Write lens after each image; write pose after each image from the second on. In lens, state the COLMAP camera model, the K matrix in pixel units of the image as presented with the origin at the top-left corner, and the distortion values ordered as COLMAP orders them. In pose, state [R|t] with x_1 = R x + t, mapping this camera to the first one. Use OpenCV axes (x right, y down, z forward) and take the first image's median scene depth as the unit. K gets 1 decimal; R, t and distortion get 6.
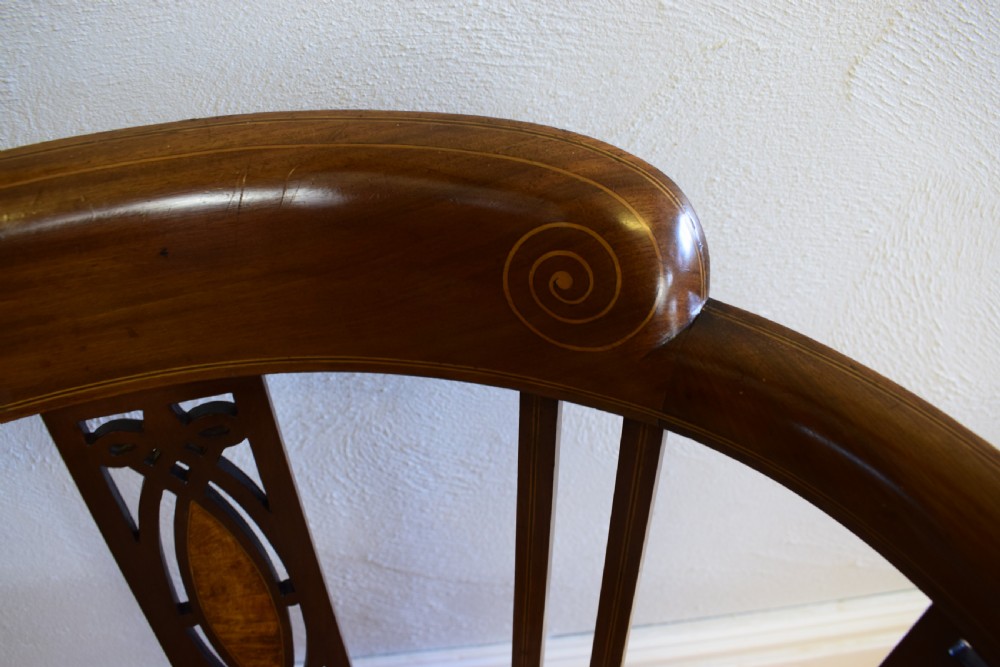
lens RADIAL K [[816.8, 0, 500.0], [0, 816.8, 333.5], [0, 0, 1]] dist [-0.098373, 0.000846]
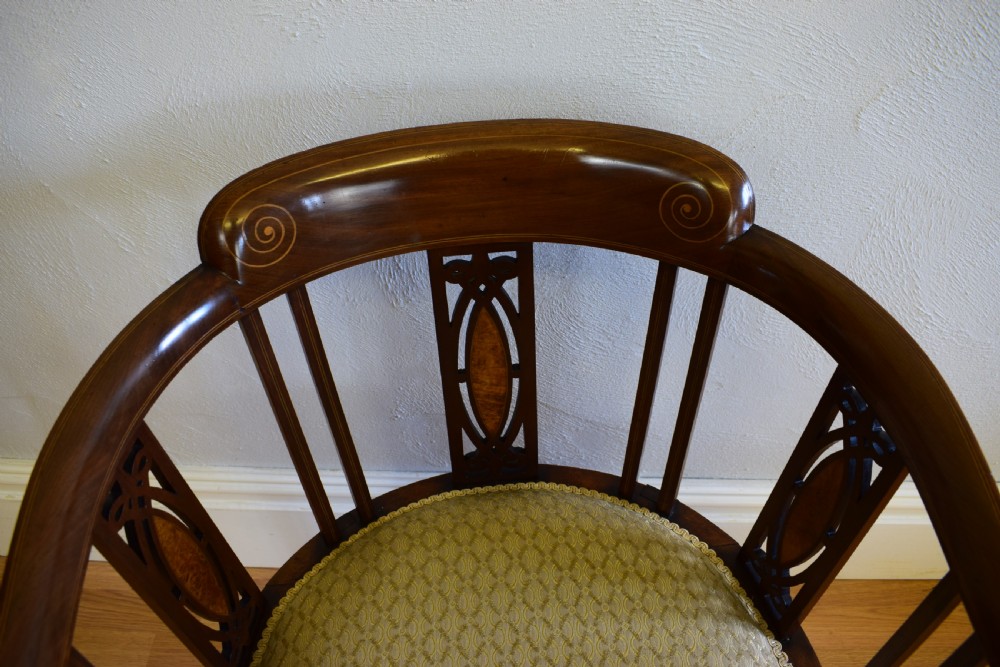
lens RADIAL K [[816.8, 0, 500.0], [0, 816.8, 333.5], [0, 0, 1]] dist [-0.098373, 0.000846]
pose [[0.988084, 0.107278, -0.110366, -0.090180], [-0.102507, 0.993571, 0.048042, 0.136144], [0.114811, -0.036157, 0.992729, -0.781758]]
